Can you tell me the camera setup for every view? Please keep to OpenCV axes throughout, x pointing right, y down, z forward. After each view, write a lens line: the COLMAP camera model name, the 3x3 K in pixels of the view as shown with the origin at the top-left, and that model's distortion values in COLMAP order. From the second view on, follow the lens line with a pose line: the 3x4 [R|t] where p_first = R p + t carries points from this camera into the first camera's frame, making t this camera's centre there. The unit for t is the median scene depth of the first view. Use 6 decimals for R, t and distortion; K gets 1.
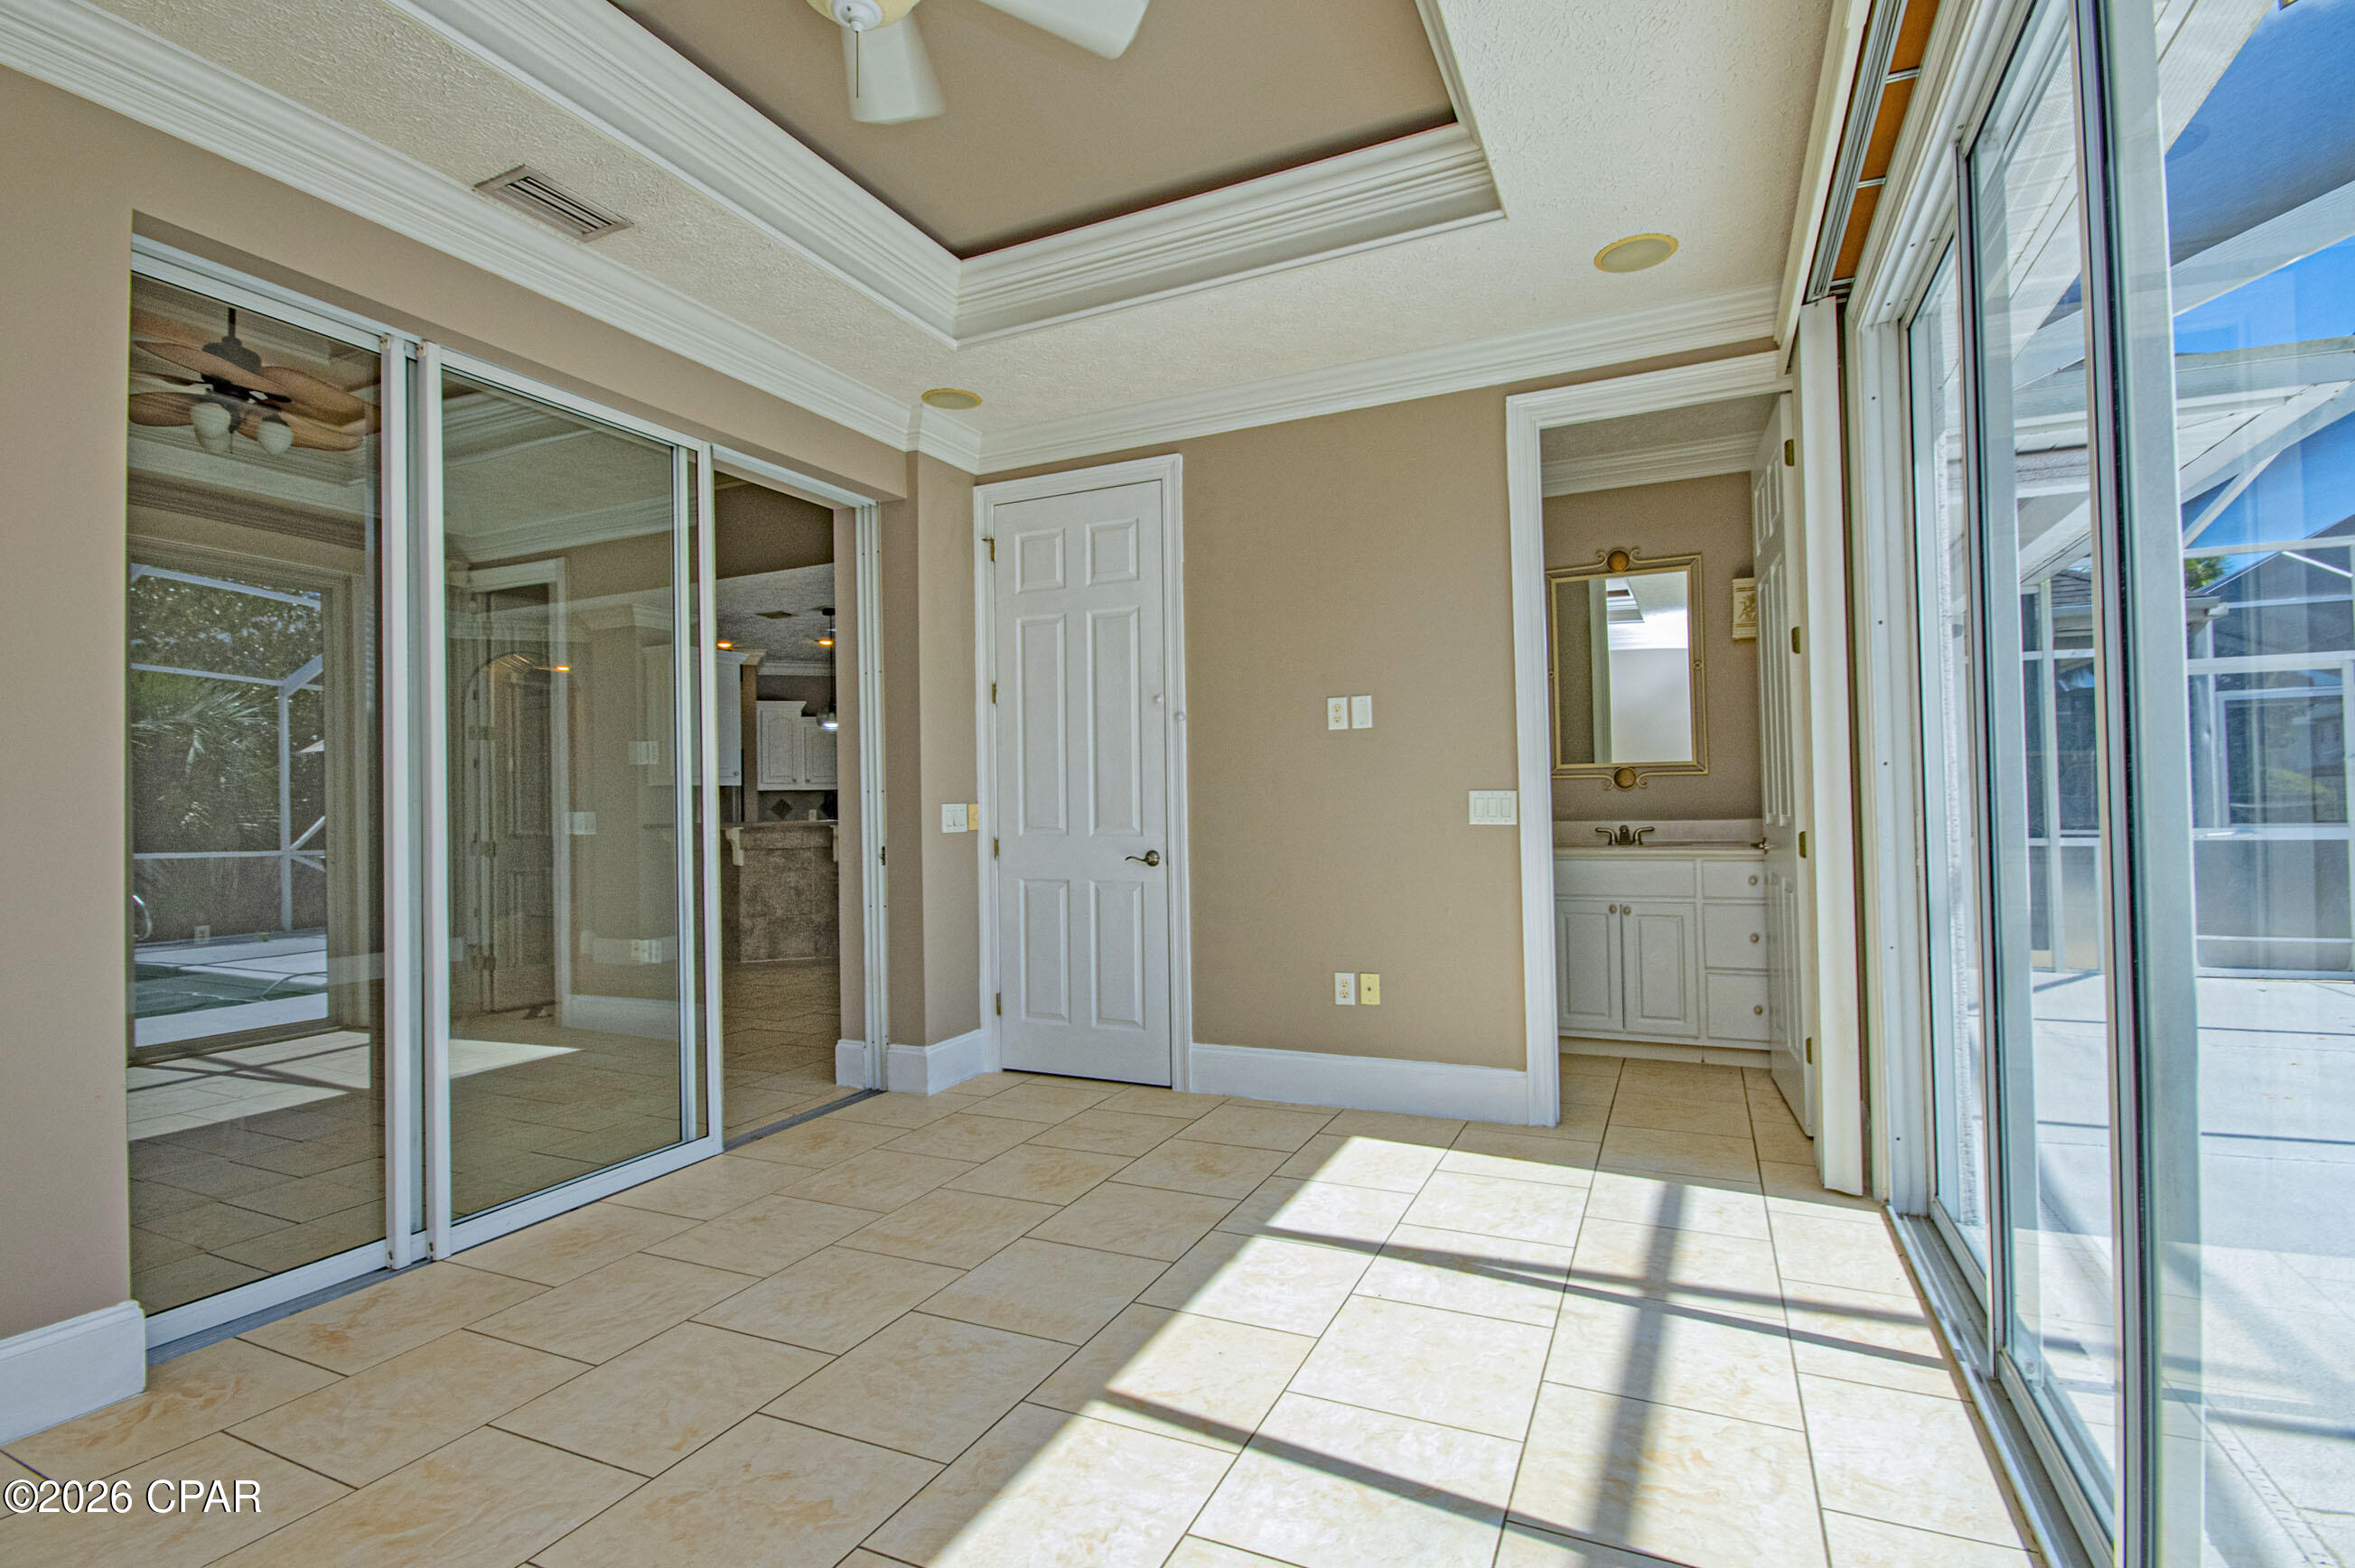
lens RADIAL K [[1081.5, 0, 1198.9], [0, 1081.5, 784.0], [0, 0, 1]] dist [0.001653, -0.005157]
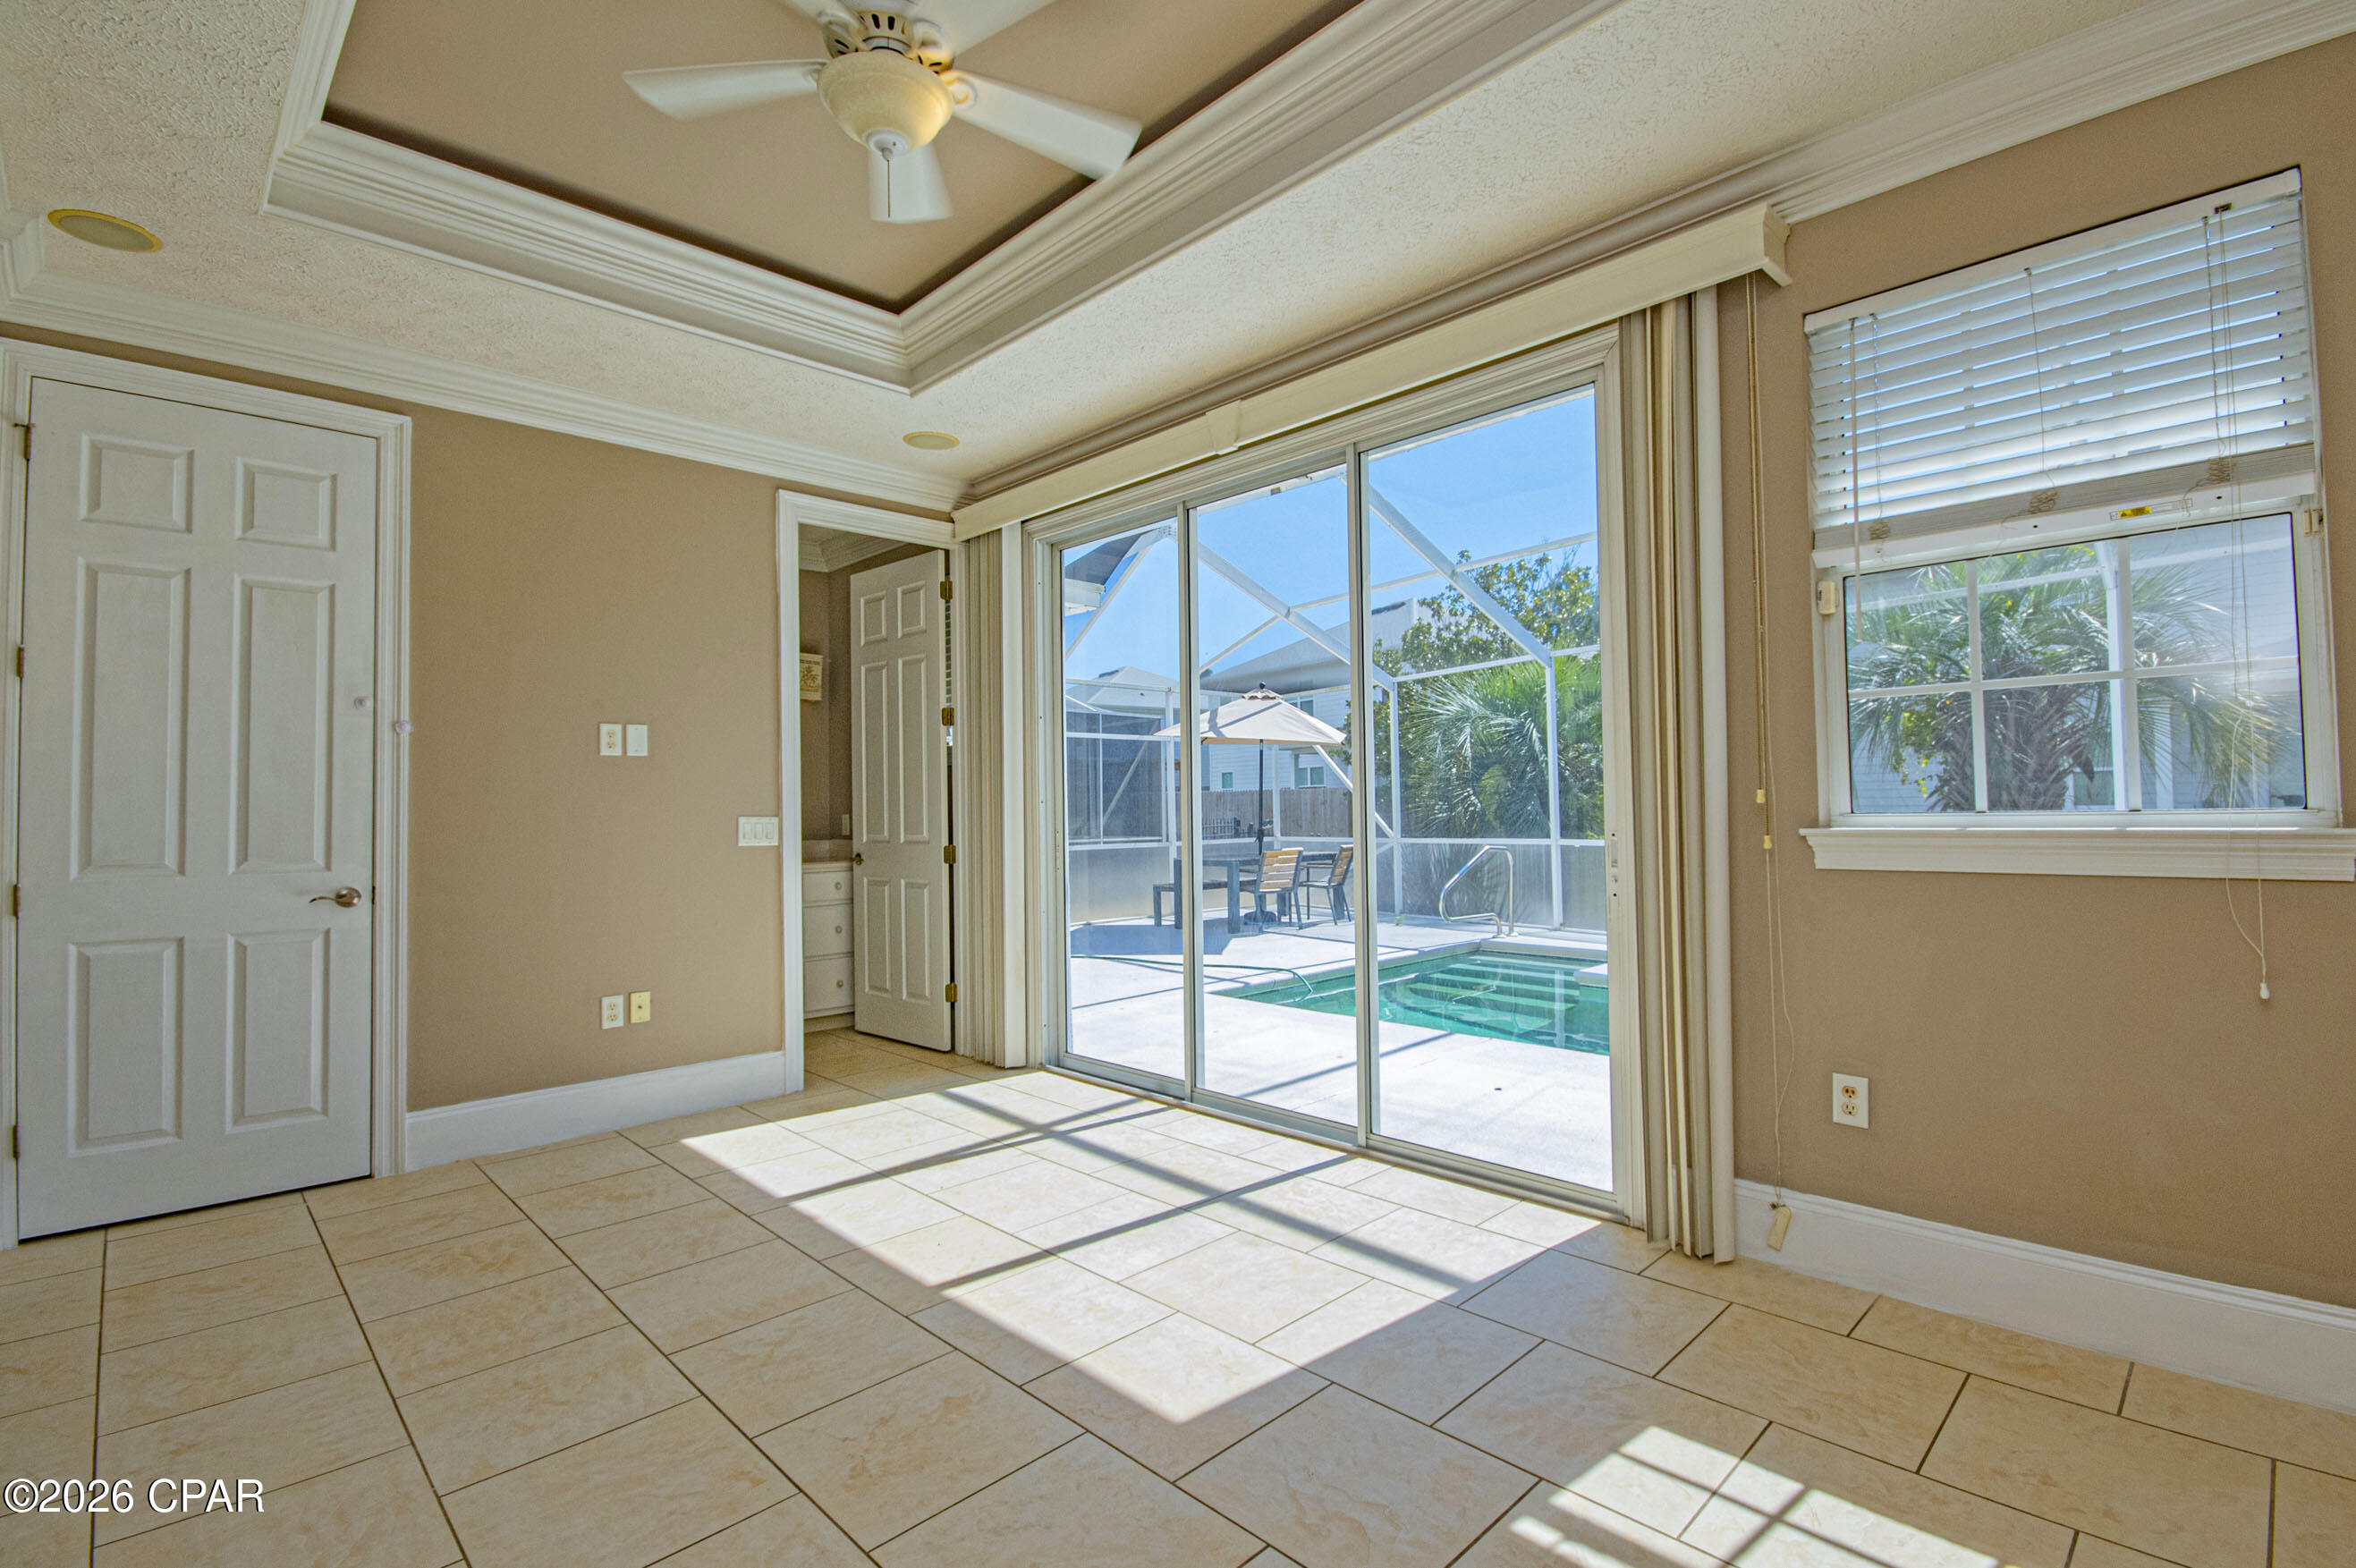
lens RADIAL K [[1066.7, 0, 1193.1], [0, 1066.7, 784.5], [0, 0, 1]] dist [-0.000351, -0.005012]
pose [[0.360574, 0.034859, 0.932079, -0.764820], [-0.010341, 0.999389, -0.033376, 0.005833], [-0.932673, 0.002396, 0.360715, 0.170658]]
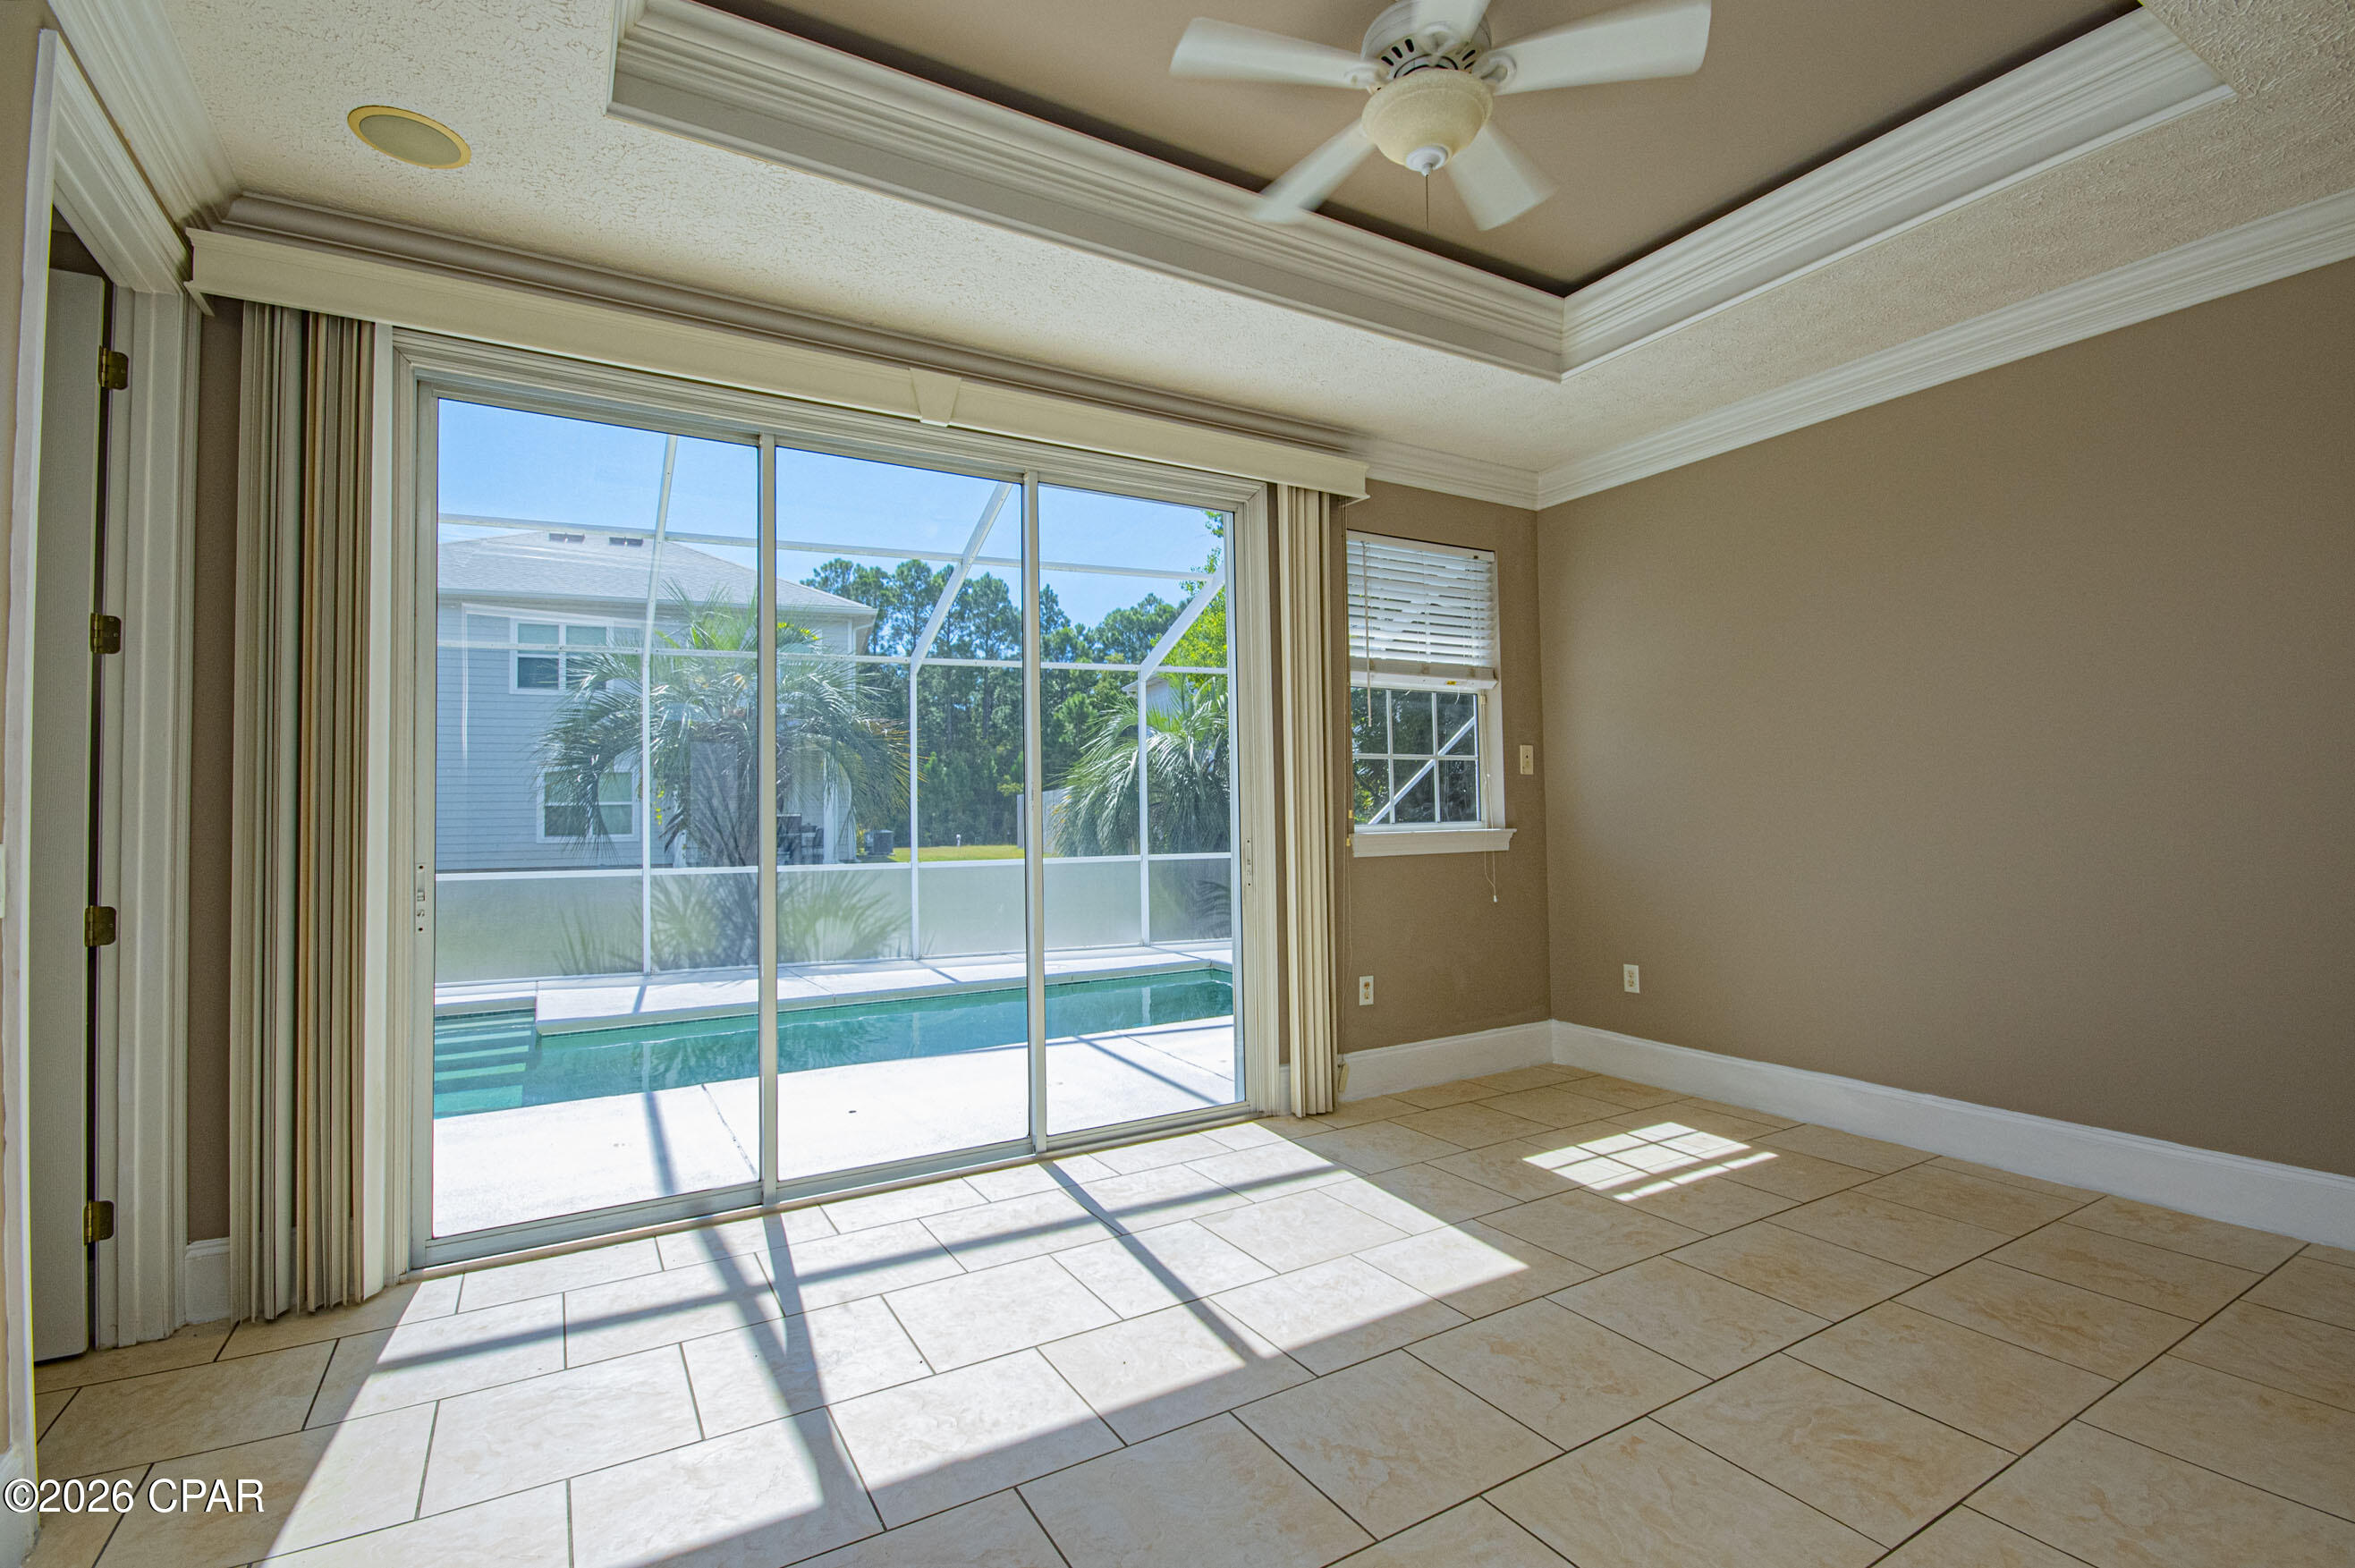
lens RADIAL K [[1078.9, 0, 1177.5], [0, 1078.9, 784.0], [0, 0, 1]] dist [-0.004199, -0.000382]
pose [[-0.817234, 0.050157, 0.574119, -0.453044], [0.020153, 0.998083, -0.058509, 0.020648], [-0.575953, -0.036245, -0.816679, 1.287427]]
